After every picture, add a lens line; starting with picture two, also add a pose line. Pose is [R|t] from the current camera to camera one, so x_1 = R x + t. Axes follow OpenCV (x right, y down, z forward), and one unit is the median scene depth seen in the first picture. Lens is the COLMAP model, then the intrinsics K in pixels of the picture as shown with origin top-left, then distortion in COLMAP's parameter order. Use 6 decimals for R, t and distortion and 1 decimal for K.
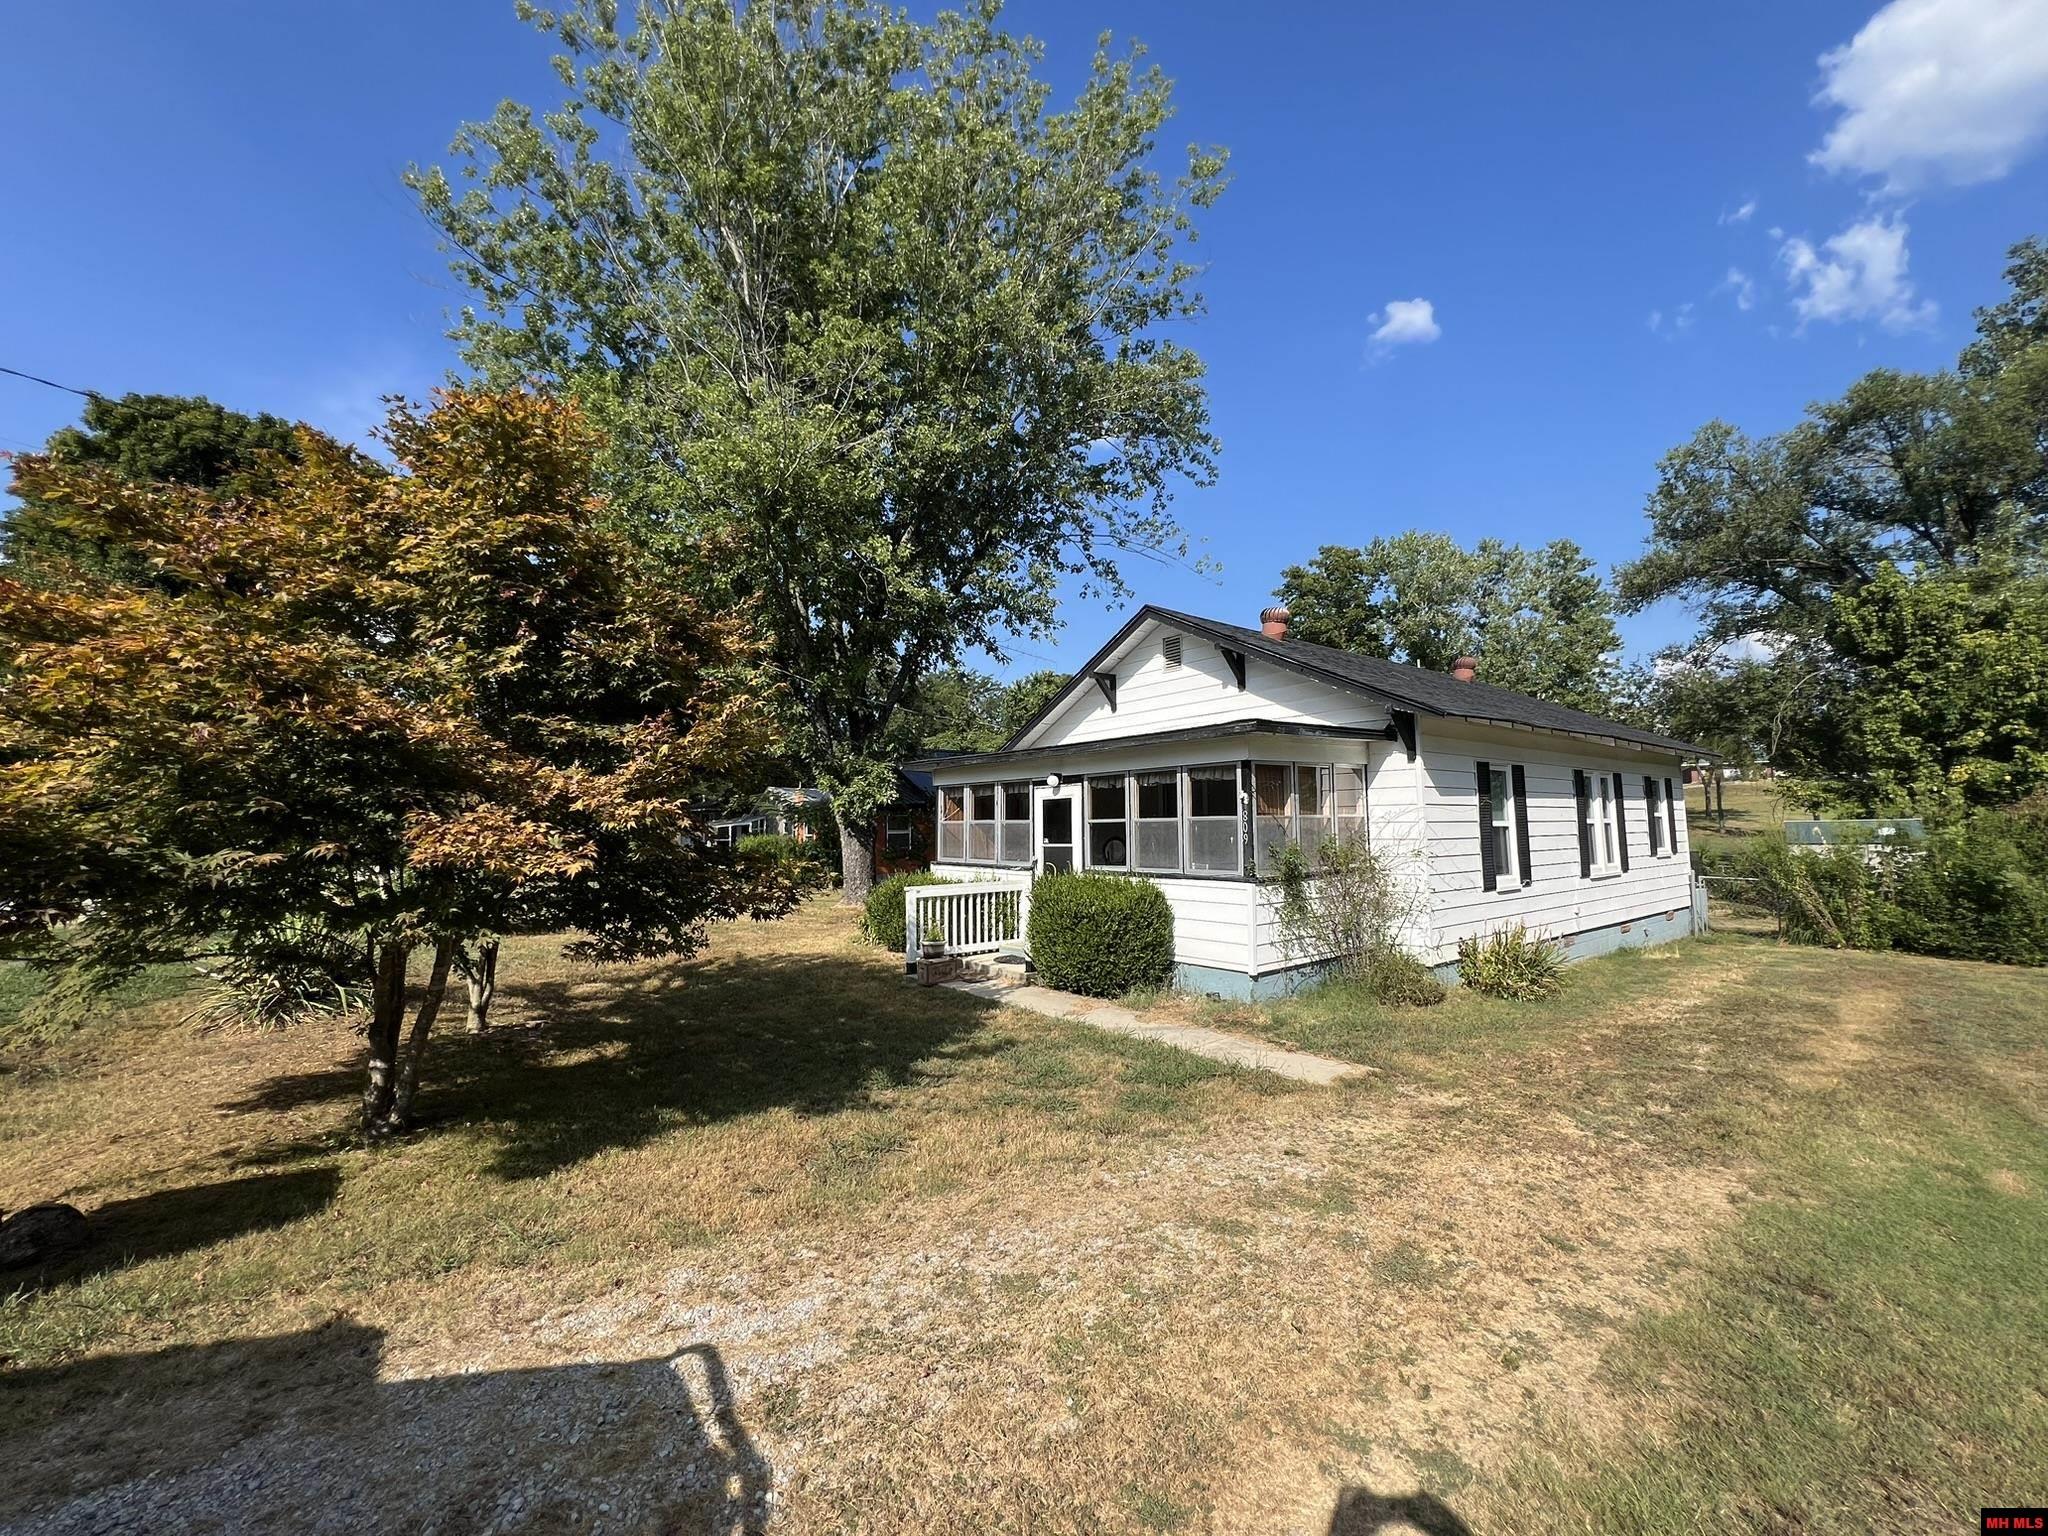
lens RADIAL K [[814.6, 0, 1026.3], [0, 814.6, 765.4], [0, 0, 1]] dist [-0.002982, 0.001251]
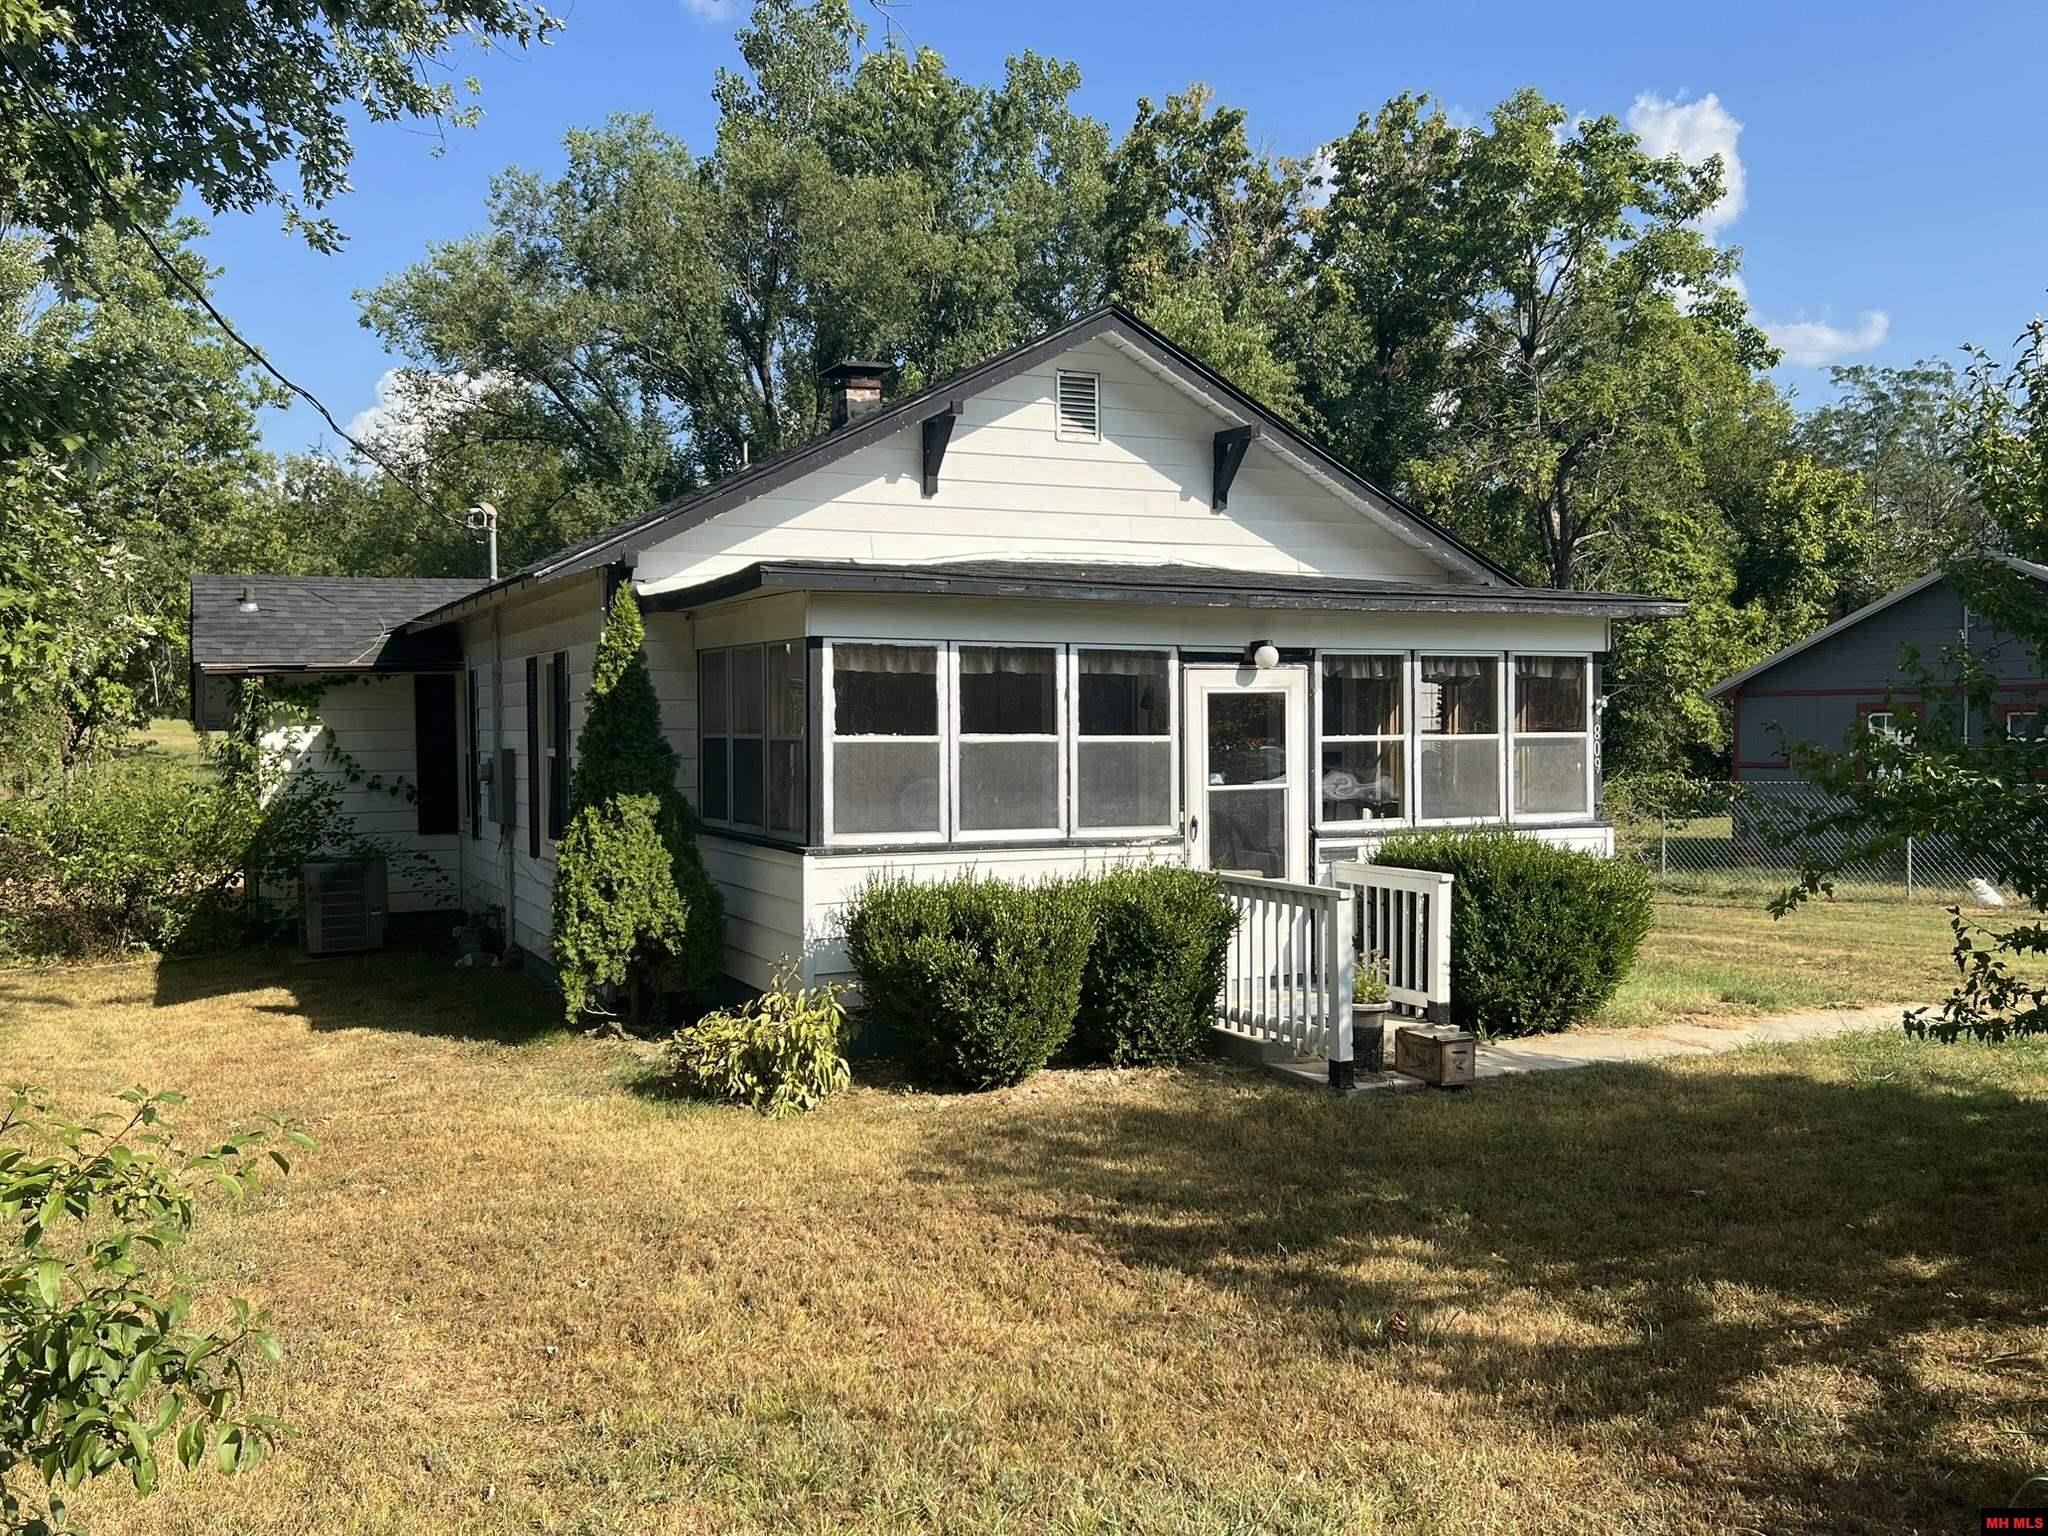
lens RADIAL K [[1746.4, 0, 1013.4], [0, 1746.4, 761.9], [0, 0, 1]] dist [0.069588, -0.060084]
pose [[0.217151, -0.009407, 0.976093, -1.022006], [-0.070902, 0.997160, 0.025384, 0.065961], [-0.973560, -0.074719, 0.215868, 0.907405]]
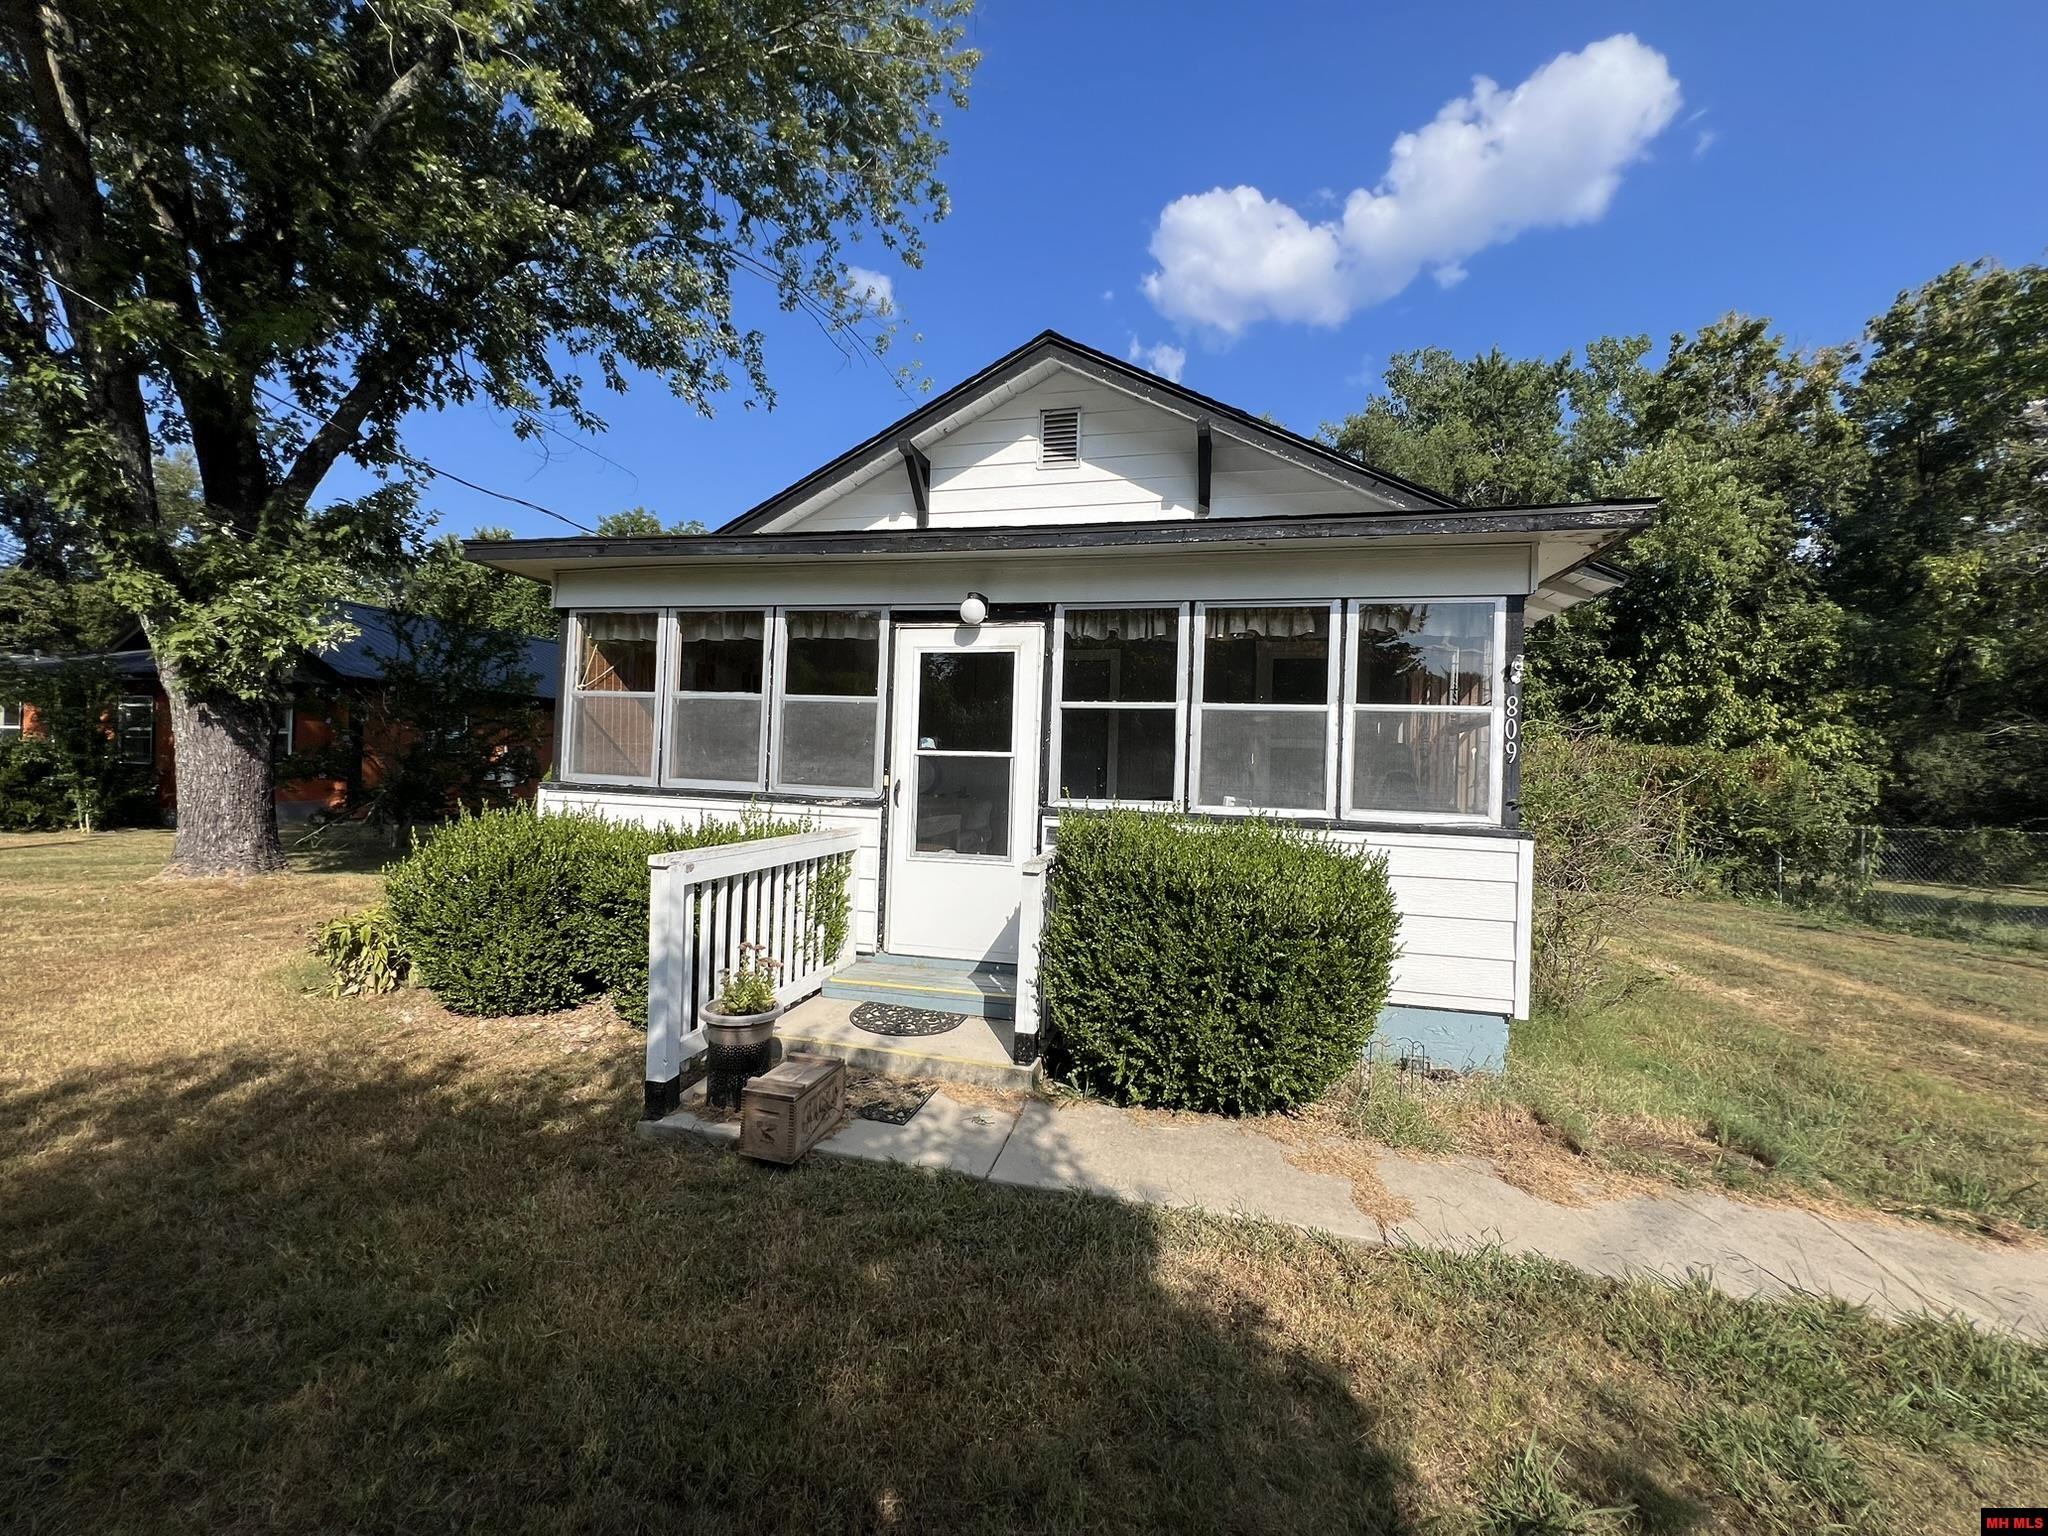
lens RADIAL K [[823.6, 0, 1019.7], [0, 823.6, 766.7], [0, 0, 1]] dist [-0.003088, 0.002637]
pose [[0.793380, 0.037104, 0.607595, -0.219211], [-0.089161, 0.994459, 0.055695, 0.076413], [-0.602162, -0.098361, 0.792292, 0.607775]]
